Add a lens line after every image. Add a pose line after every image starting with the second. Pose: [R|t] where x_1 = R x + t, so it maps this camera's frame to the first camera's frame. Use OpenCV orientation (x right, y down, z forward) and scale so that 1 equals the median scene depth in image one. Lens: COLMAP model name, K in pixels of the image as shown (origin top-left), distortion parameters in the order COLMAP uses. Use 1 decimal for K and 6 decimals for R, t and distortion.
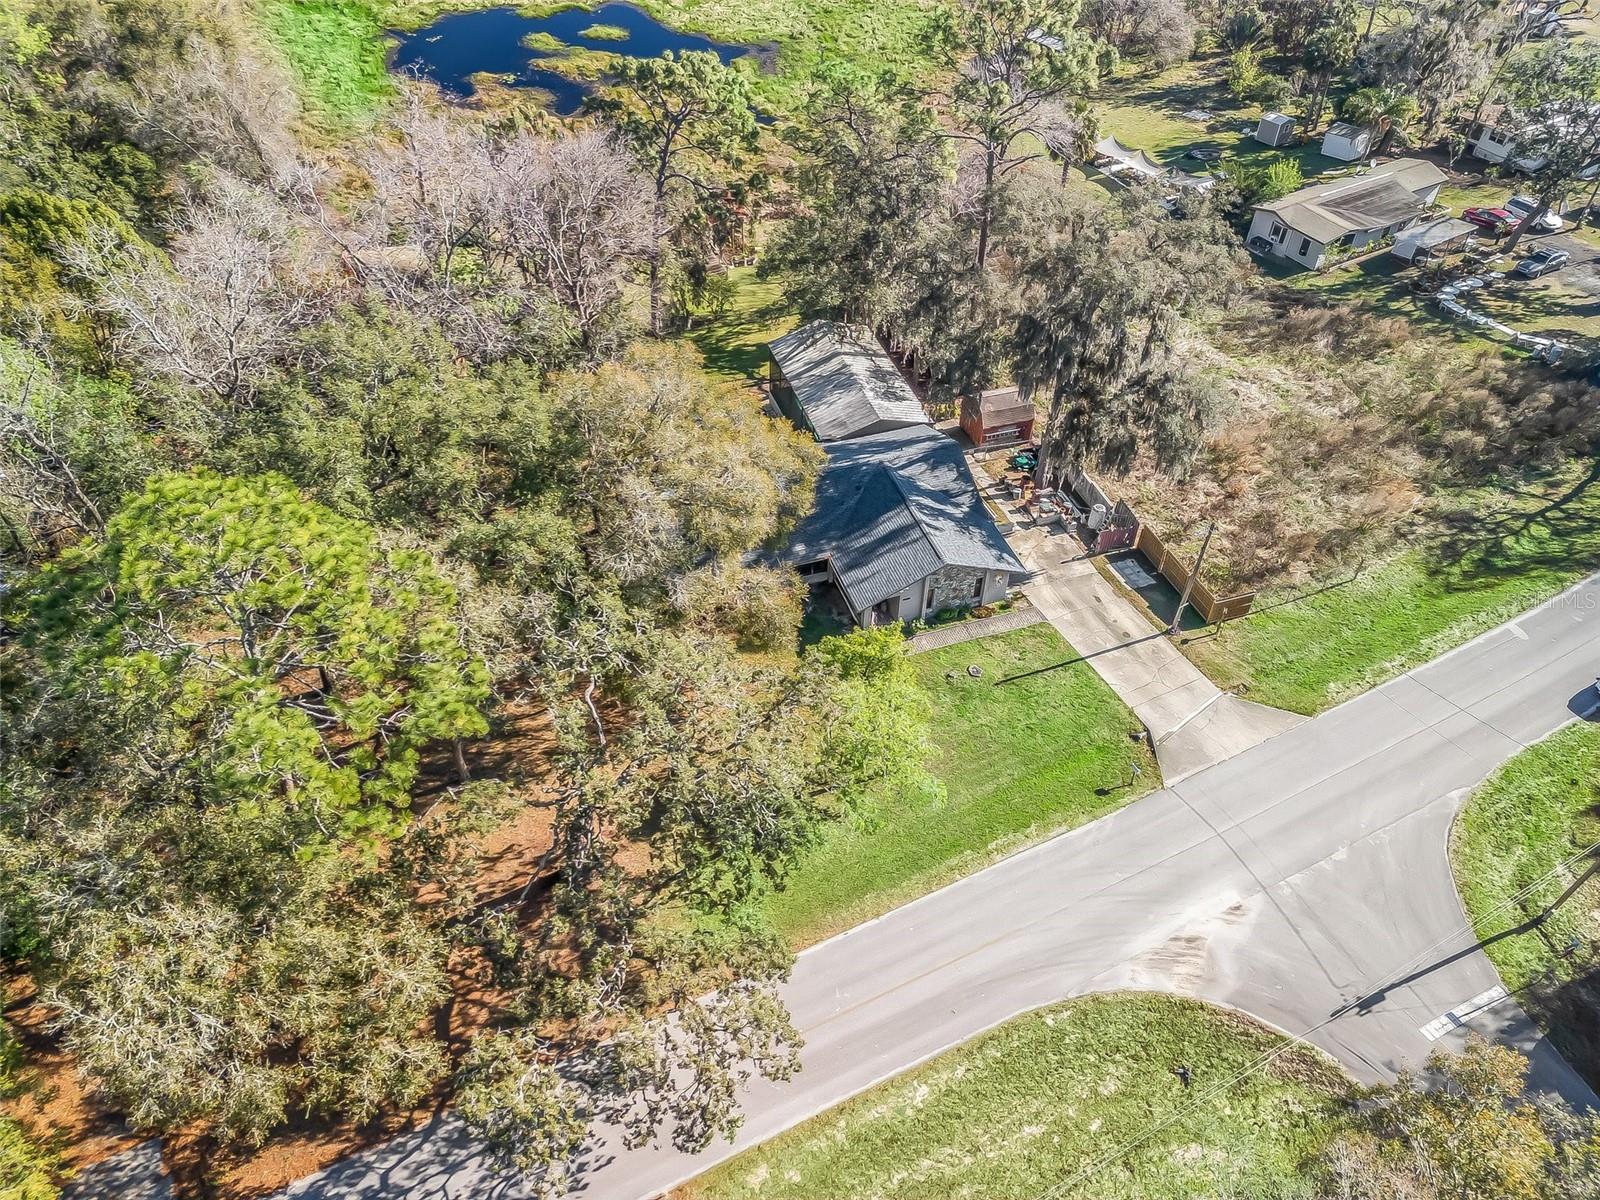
lens RADIAL K [[1154.8, 0, 800.0], [0, 1154.8, 600.0], [0, 0, 1]] dist [0.073078, -0.057556]
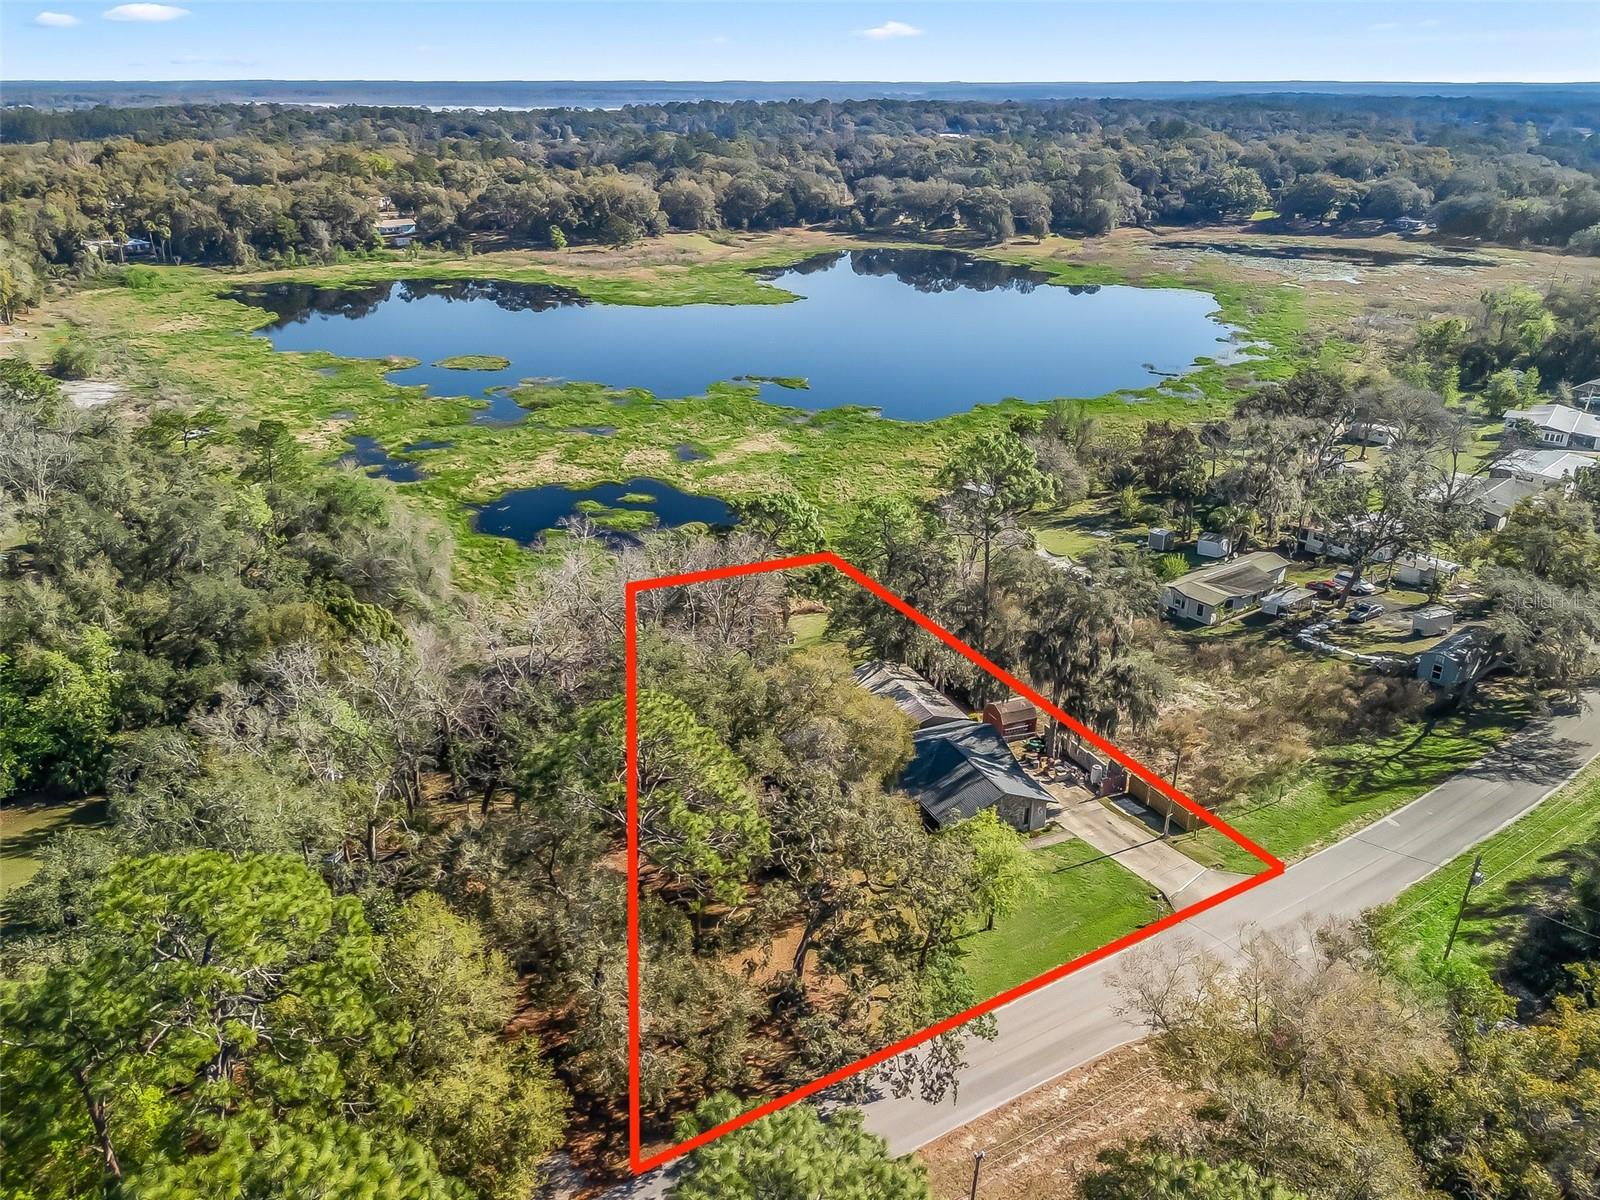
lens RADIAL K [[1198.9, 0, 800.0], [0, 1198.9, 600.0], [0, 0, 1]] dist [0.053243, -0.072499]
pose [[0.996084, -0.044516, 0.076390, -0.199278], [0.069291, 0.929707, -0.361722, 0.230237], [-0.054918, 0.365599, 0.929151, -0.401844]]
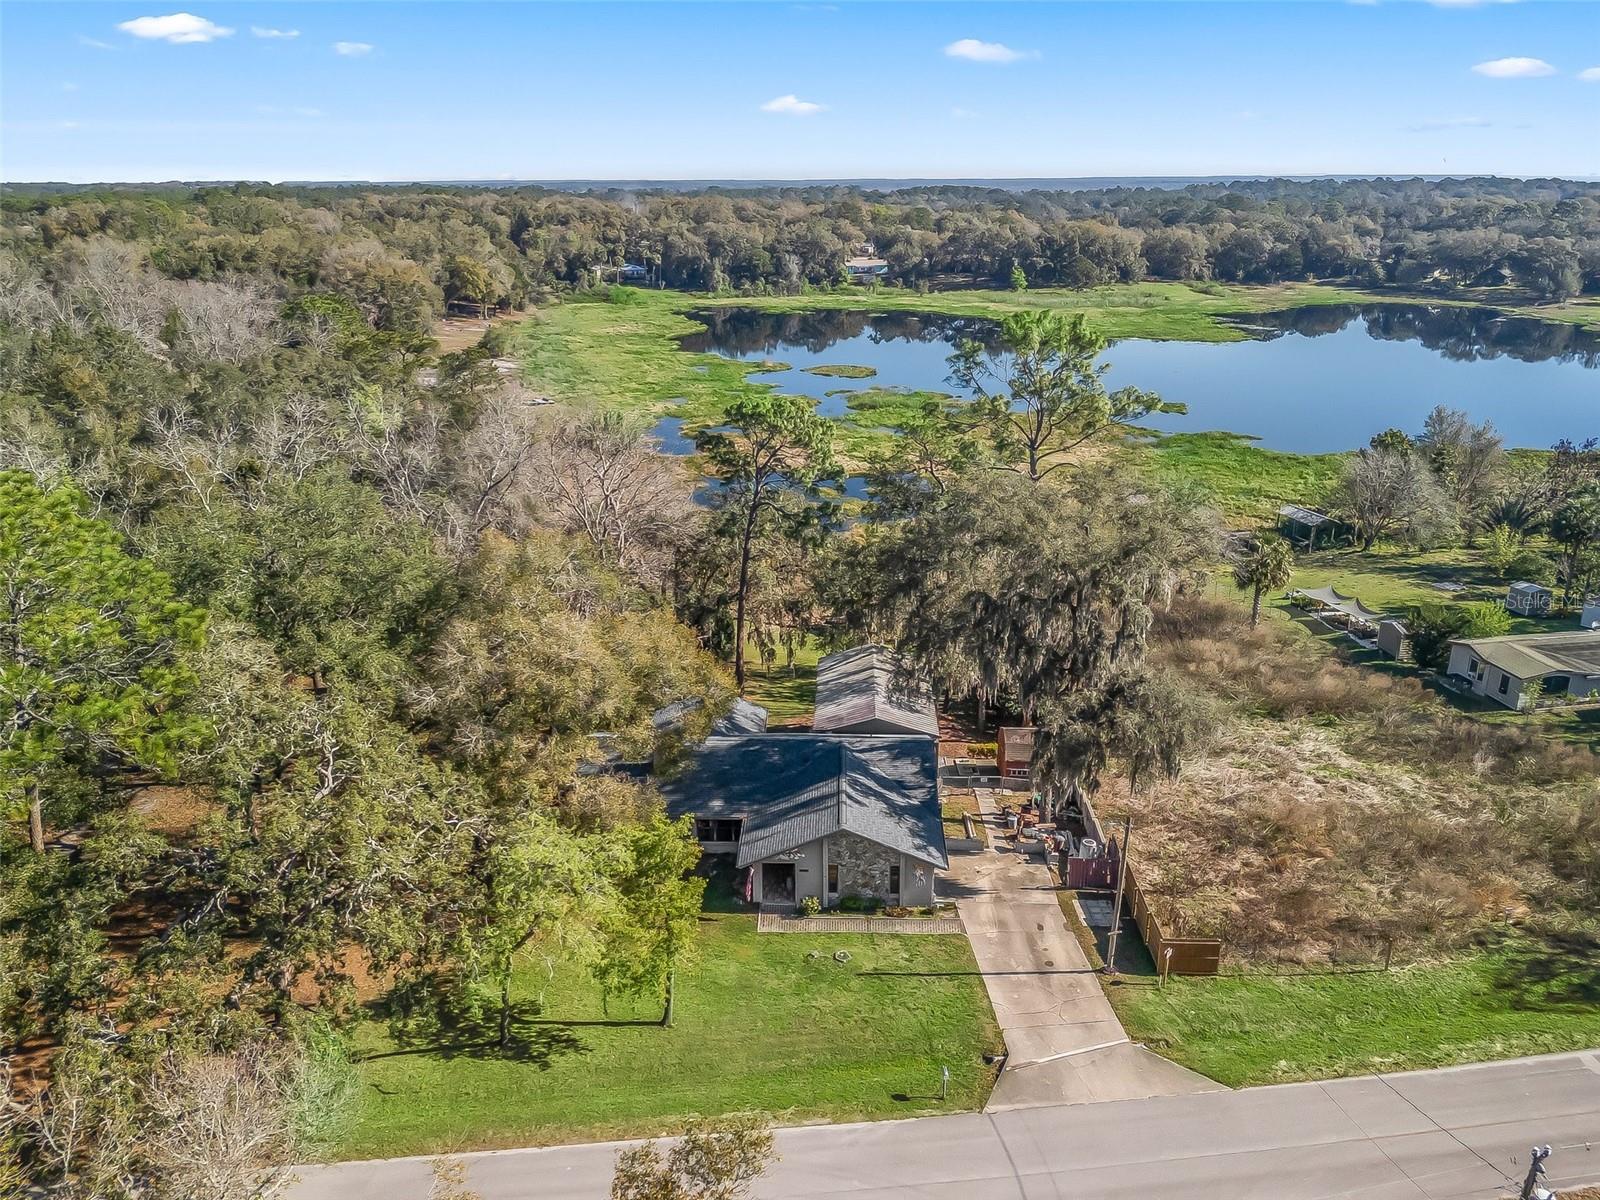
lens RADIAL K [[1198.9, 0, 800.0], [0, 1198.9, 600.0], [0, 0, 1]] dist [0.053243, -0.072499]
pose [[0.936264, 0.100053, -0.336747, 0.330623], [-0.235040, 0.890836, -0.388803, 0.150987], [0.261086, 0.443171, 0.857574, 0.108268]]
